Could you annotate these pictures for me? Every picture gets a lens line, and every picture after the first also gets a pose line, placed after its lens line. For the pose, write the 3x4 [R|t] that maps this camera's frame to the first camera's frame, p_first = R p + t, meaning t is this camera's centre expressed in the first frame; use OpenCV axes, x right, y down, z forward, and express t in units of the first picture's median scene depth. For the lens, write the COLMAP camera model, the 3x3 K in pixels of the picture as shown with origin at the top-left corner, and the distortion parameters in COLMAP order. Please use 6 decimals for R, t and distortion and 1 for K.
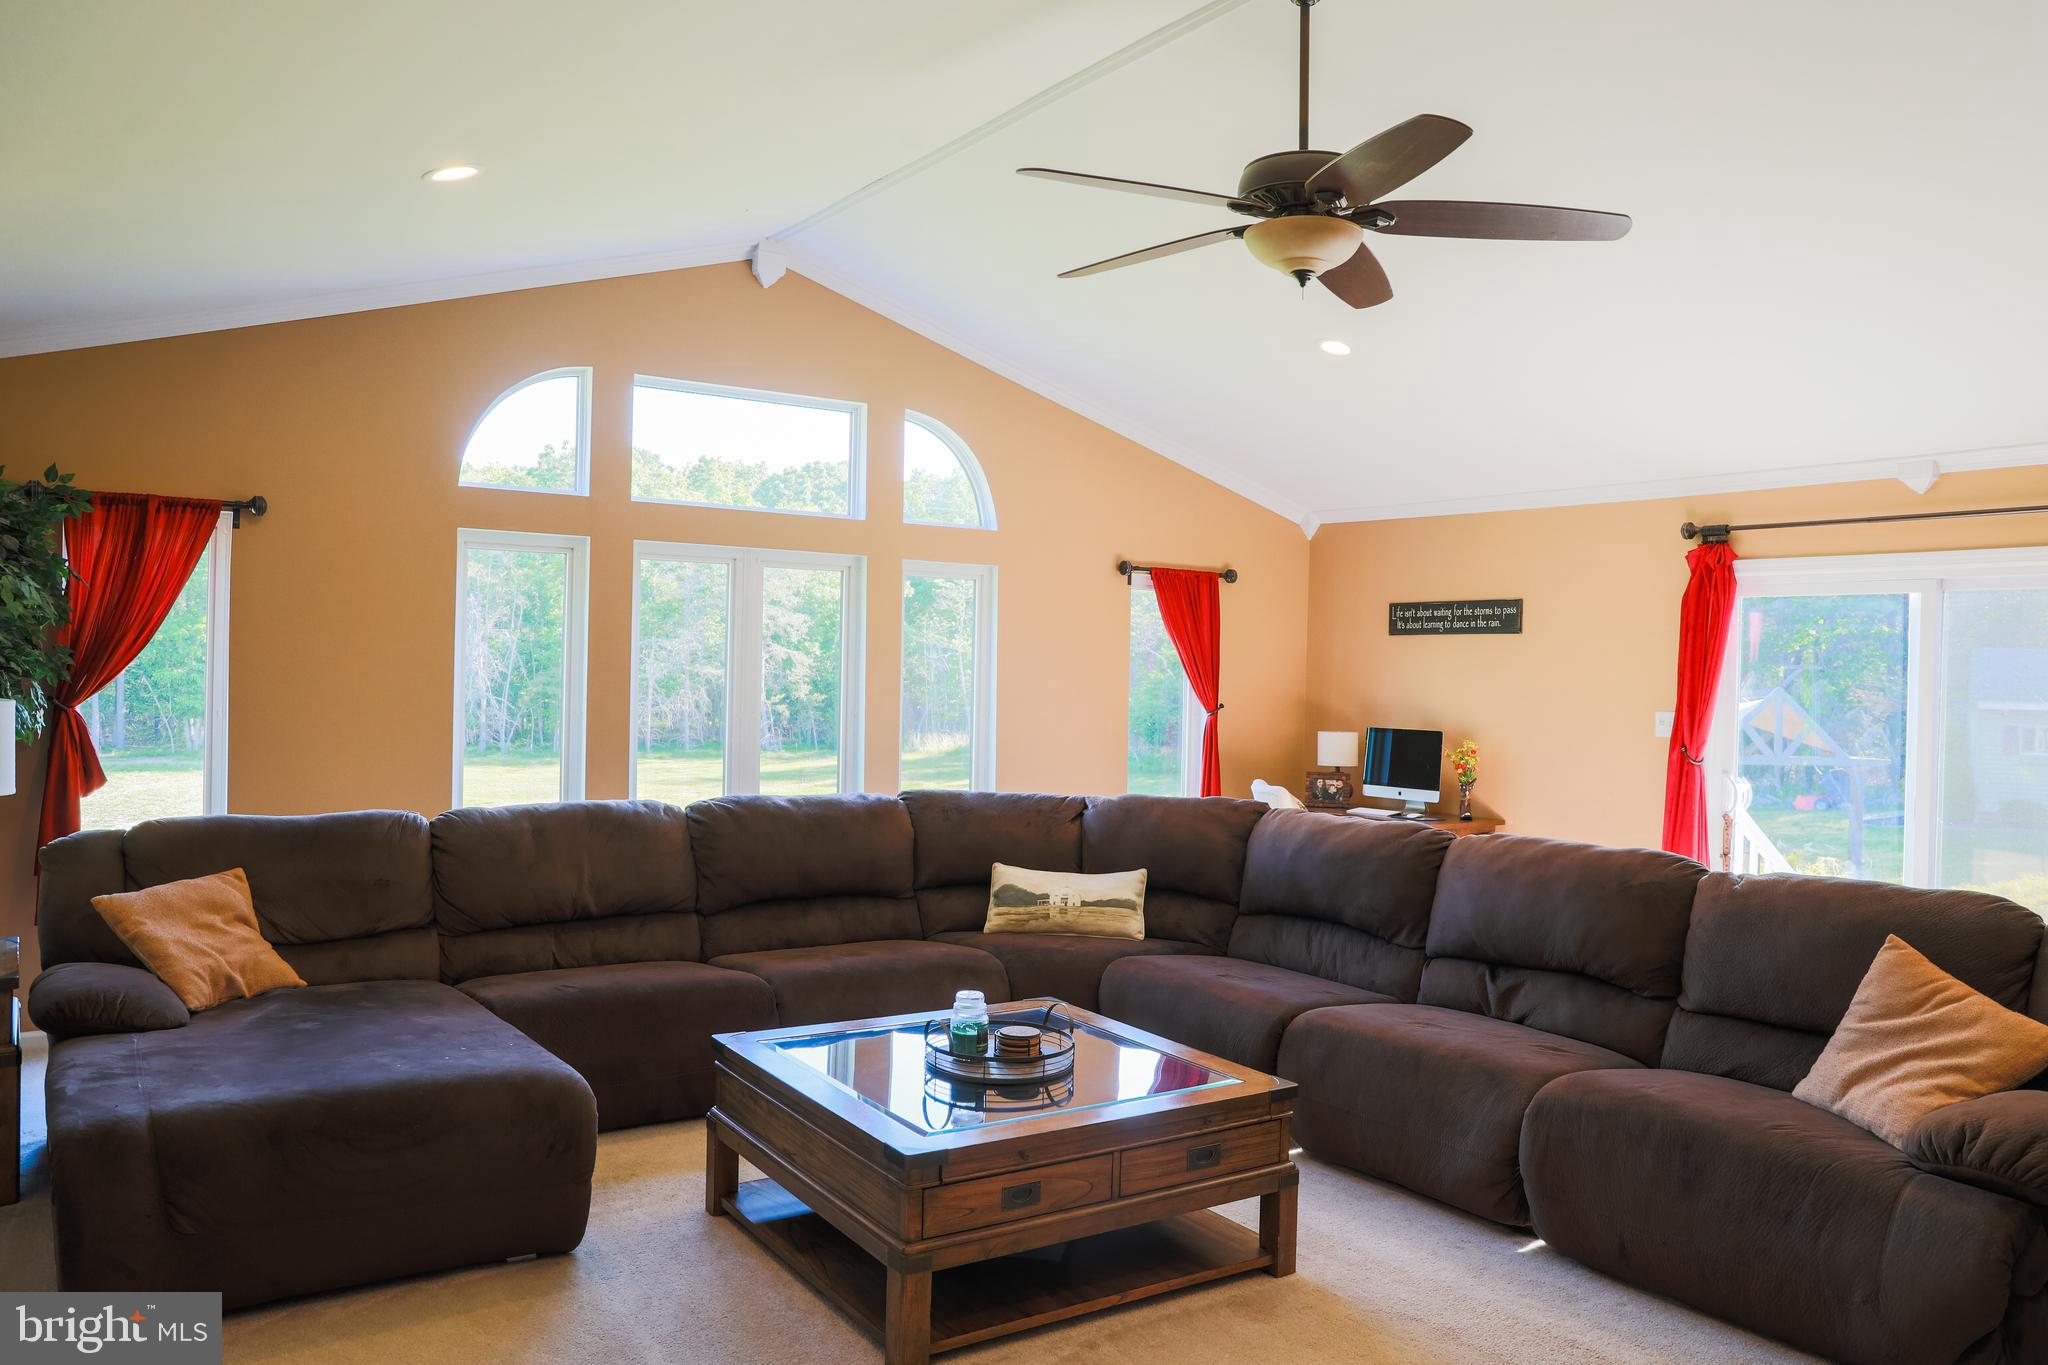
lens RADIAL K [[1470.4, 0, 1059.2], [0, 1470.4, 676.5], [0, 0, 1]] dist [-0.138307, 0.140407]
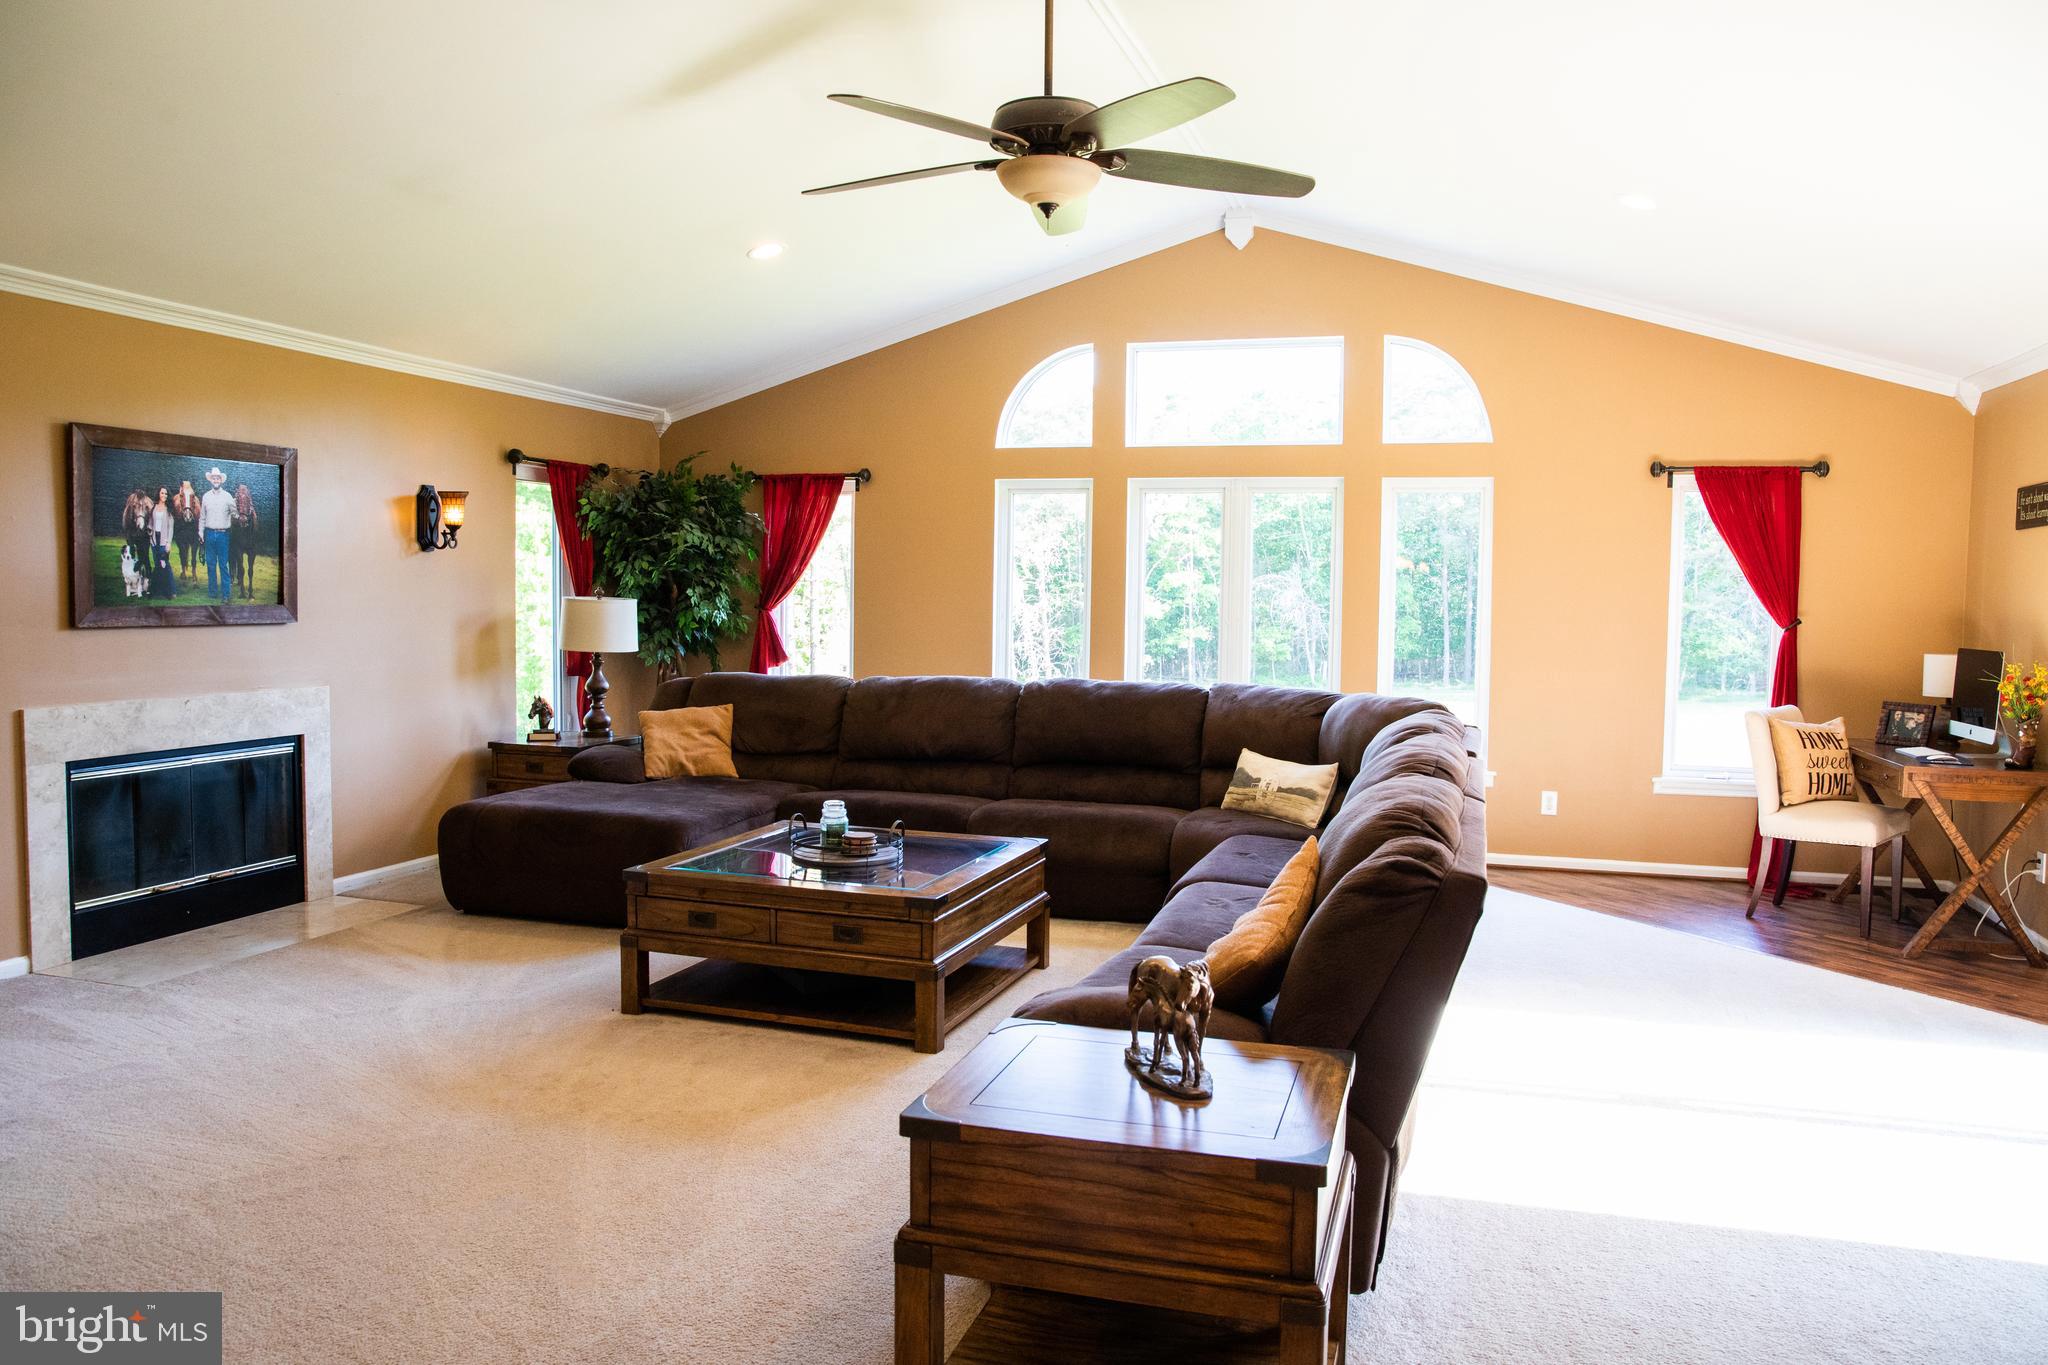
lens RADIAL K [[1470.4, 0, 1059.2], [0, 1470.4, 676.5], [0, 0, 1]] dist [-0.138307, 0.140407]
pose [[0.620175, 0.030521, -0.783870, 0.704686], [-0.001096, 0.999276, 0.038041, 0.029467], [0.784463, -0.022733, 0.619759, 0.197148]]
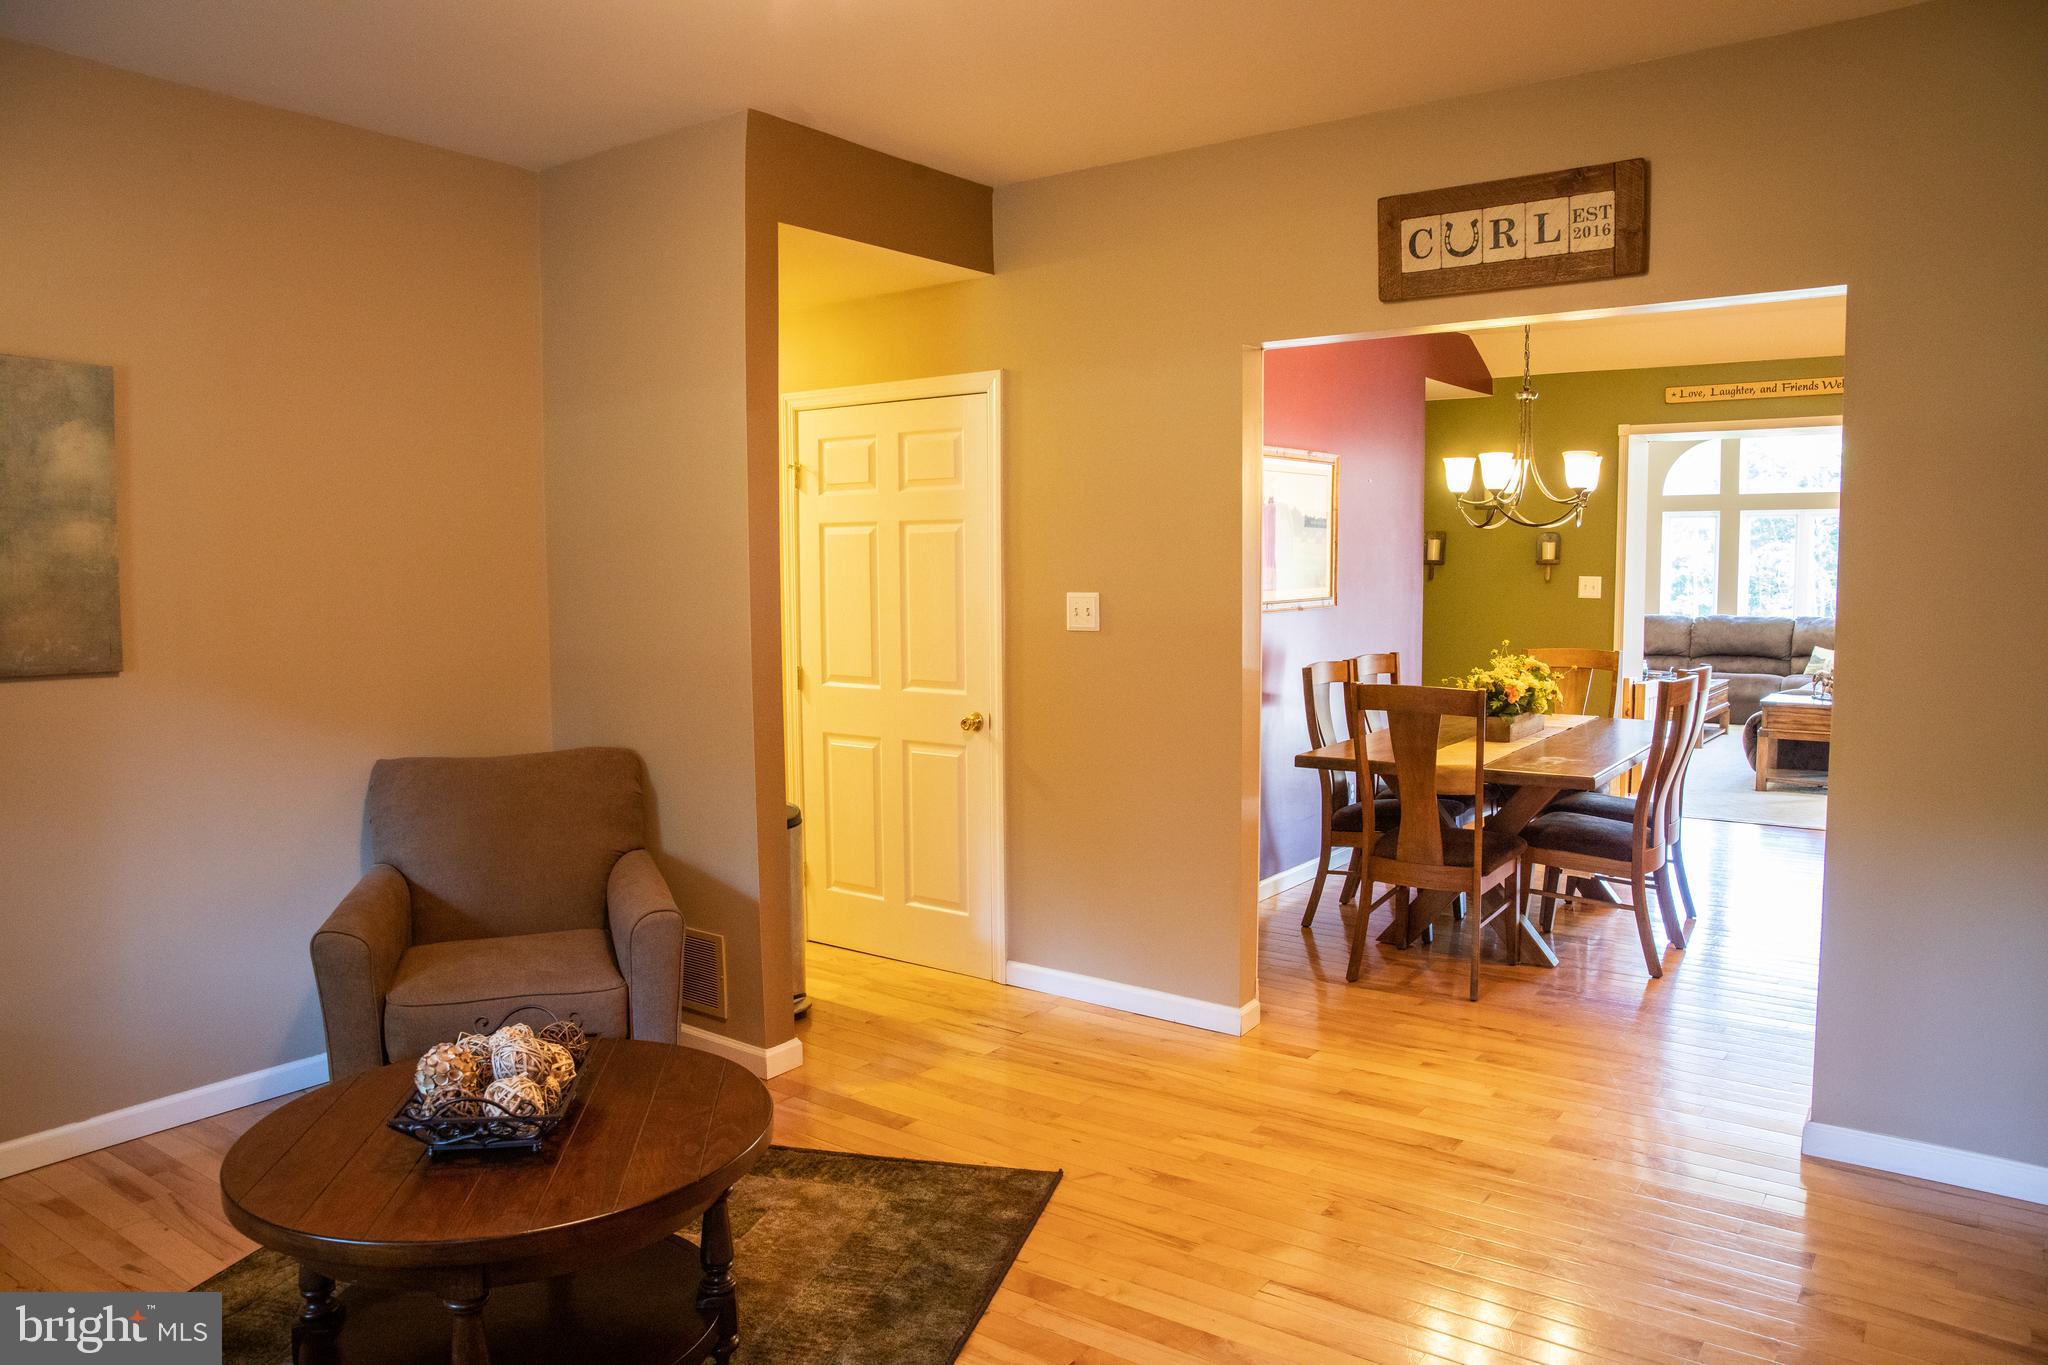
lens RADIAL K [[1404.6, 0, 1024.0], [0, 1404.6, 682.5], [0, 0, 1]] dist [-0.010397, -0.001308]
pose [[0.347087, 0.061078, -0.935842, 1.562822], [0.006166, 0.997707, 0.067402, 0.023850], [0.937813, -0.029165, 0.345915, -0.946002]]
